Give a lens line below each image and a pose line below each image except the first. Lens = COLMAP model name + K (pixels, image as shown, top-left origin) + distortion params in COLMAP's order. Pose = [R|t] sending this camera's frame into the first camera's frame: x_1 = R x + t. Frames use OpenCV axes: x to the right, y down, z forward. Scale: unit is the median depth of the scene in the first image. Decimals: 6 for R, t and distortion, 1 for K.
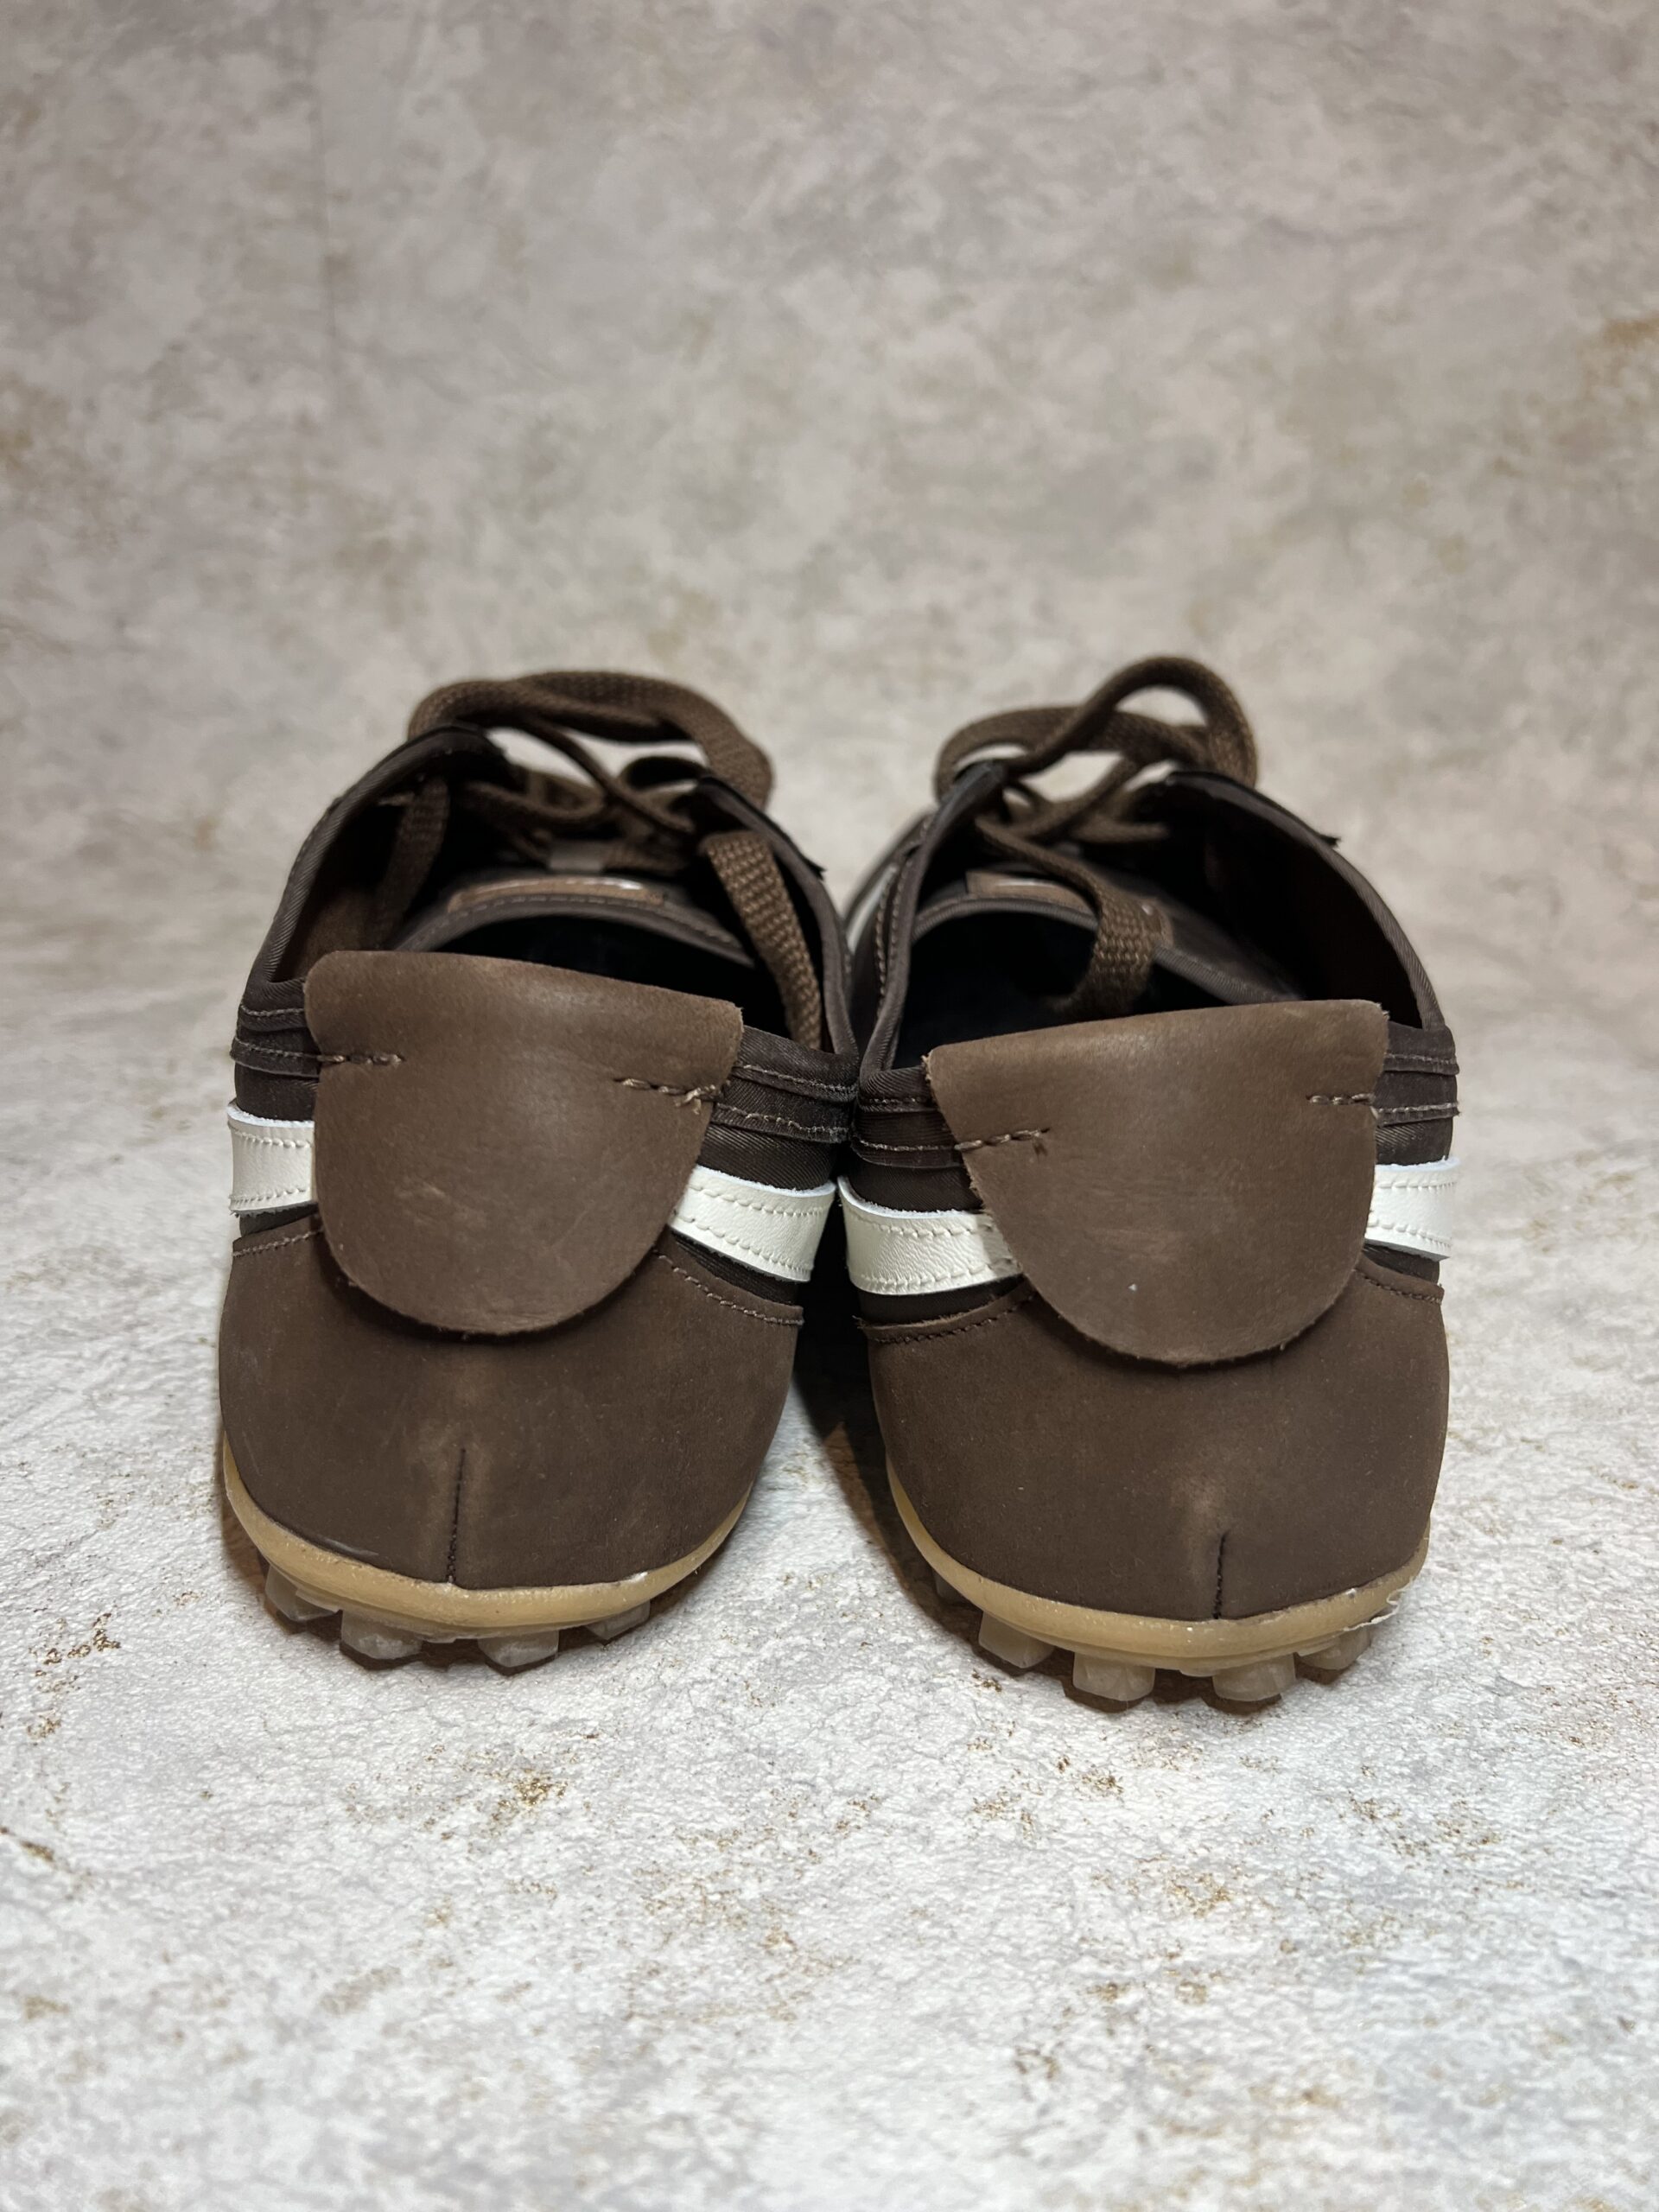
lens RADIAL K [[1714.4, 0, 833.1], [0, 1714.4, 1142.7], [0, 0, 1]] dist [0.014283, -0.040595]
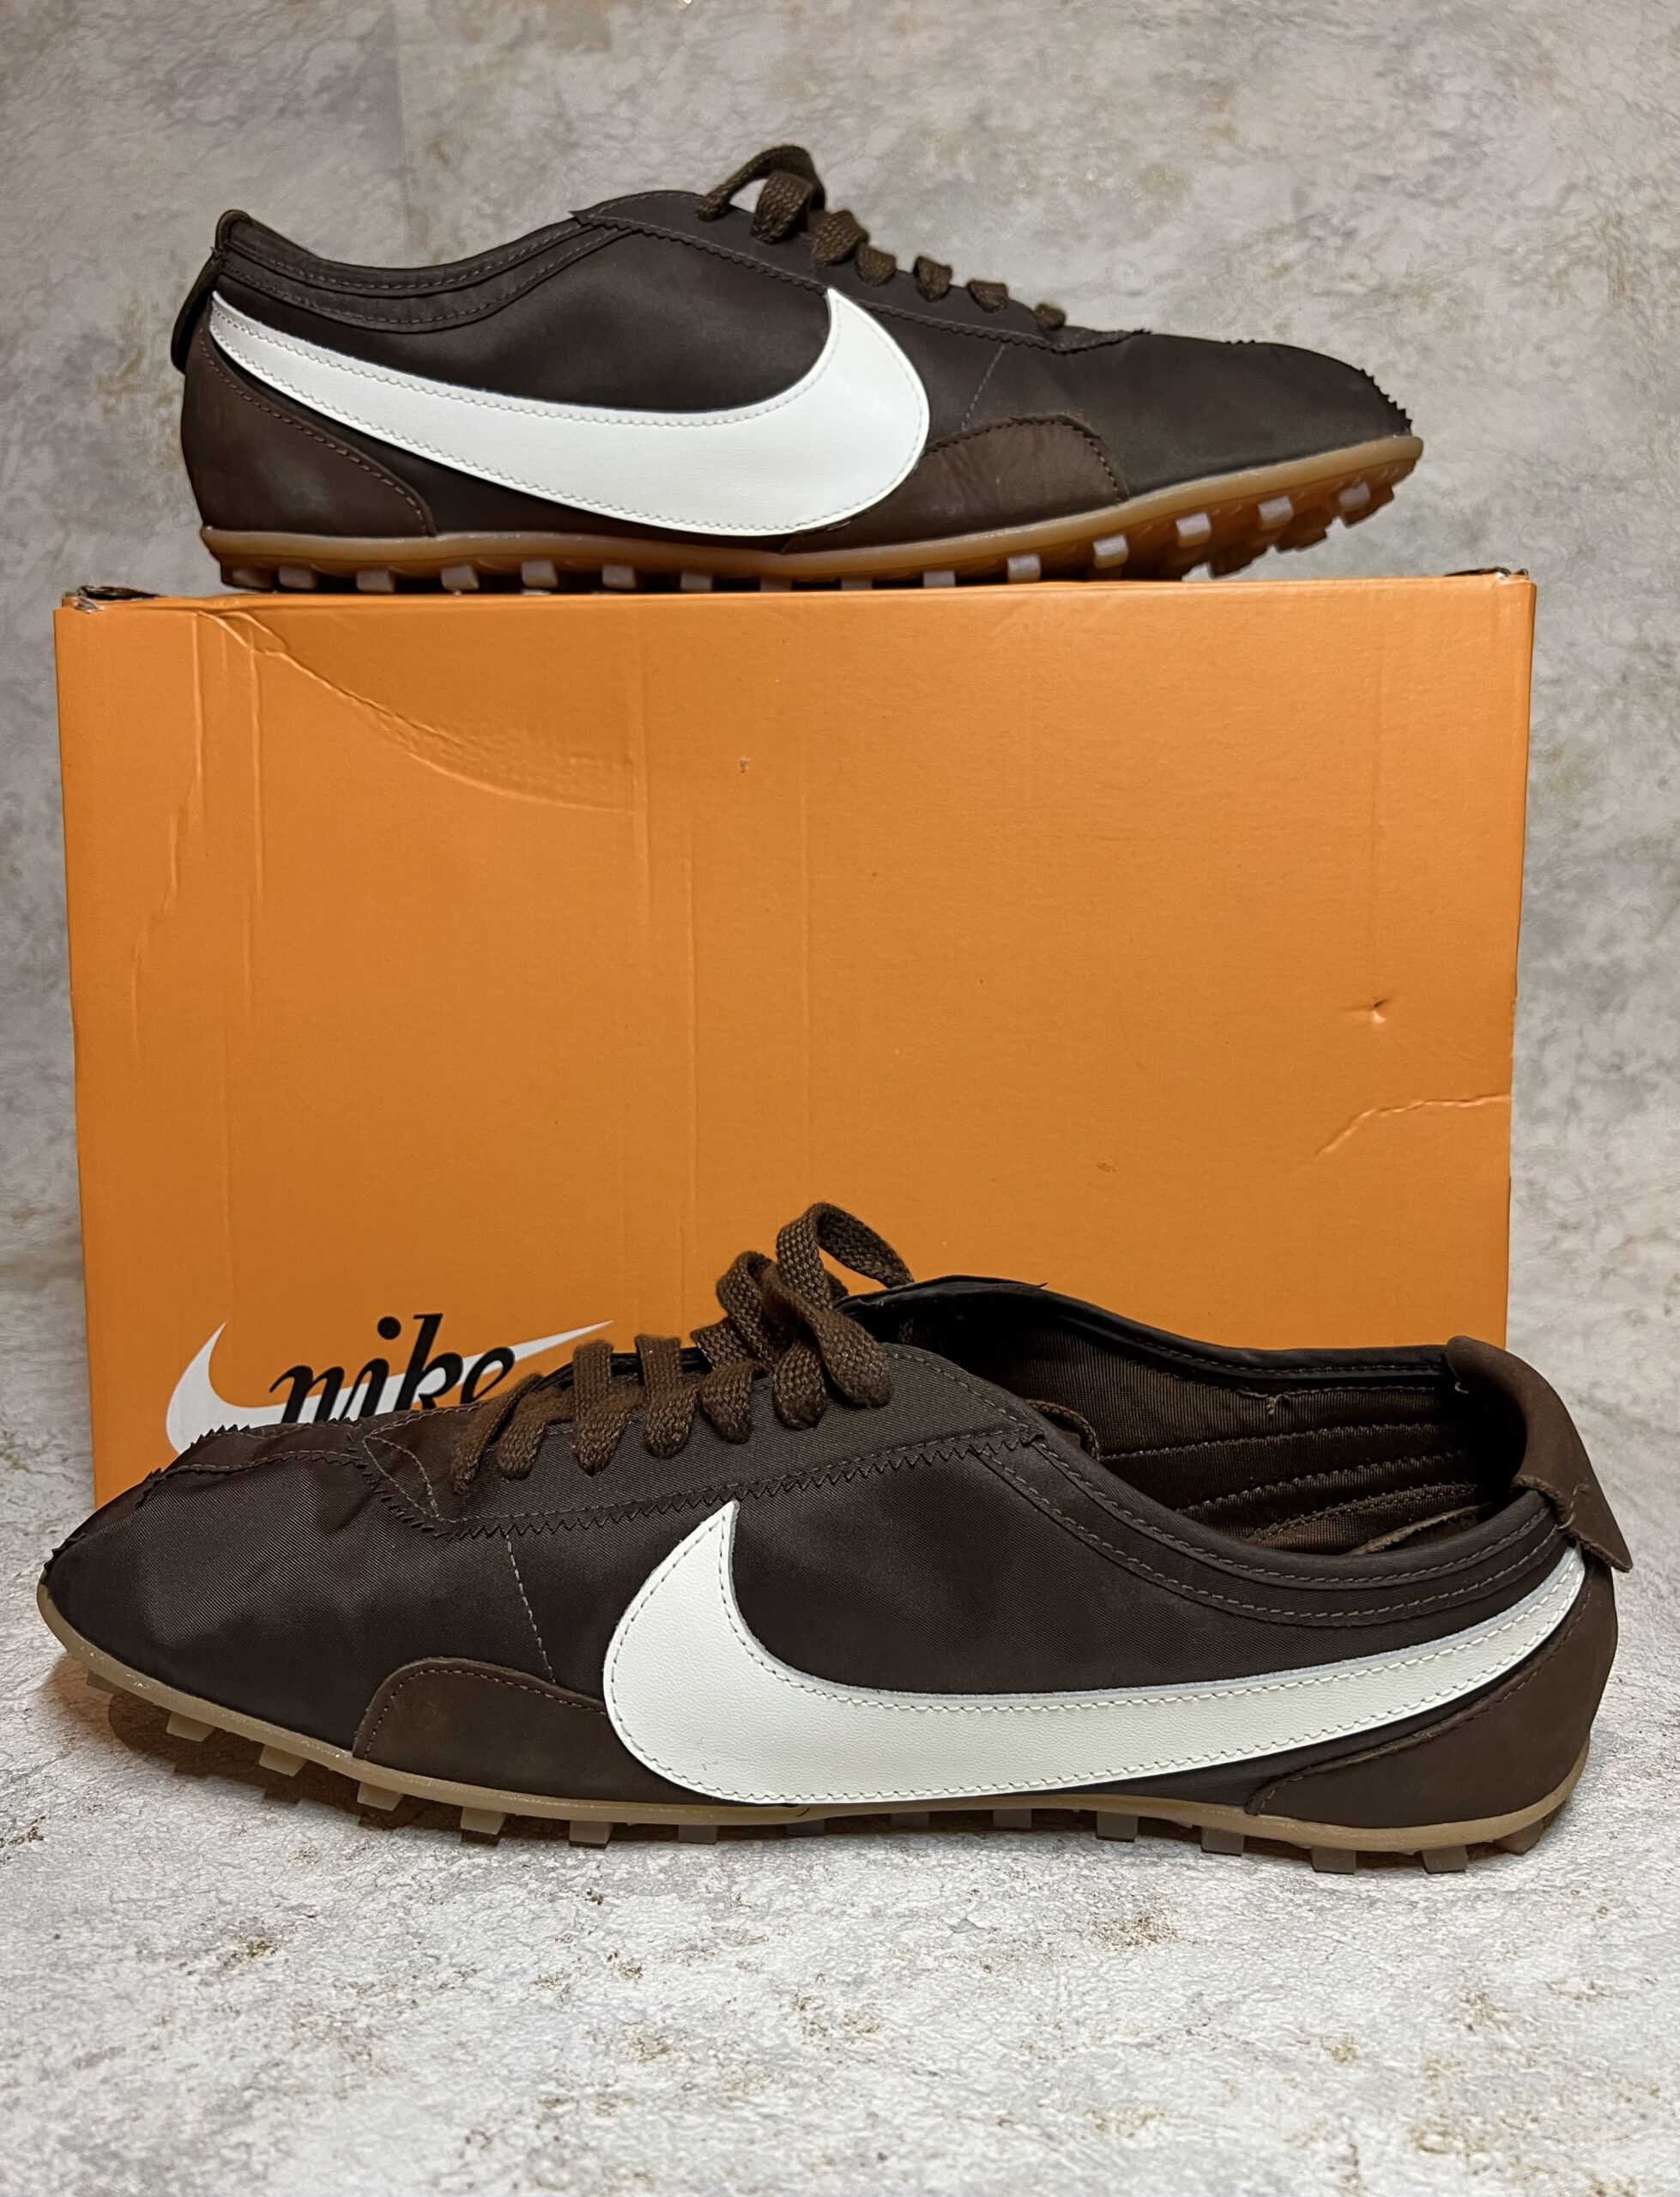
lens RADIAL K [[1763.6, 0, 848.3], [0, 1763.6, 1080.4], [0, 0, 1]] dist [0.061555, -0.088274]
pose [[0.984951, -0.017622, -0.171933, 0.595414], [-0.011663, 0.985744, -0.167849, -0.116192], [0.172440, 0.167328, 0.970704, -0.542886]]
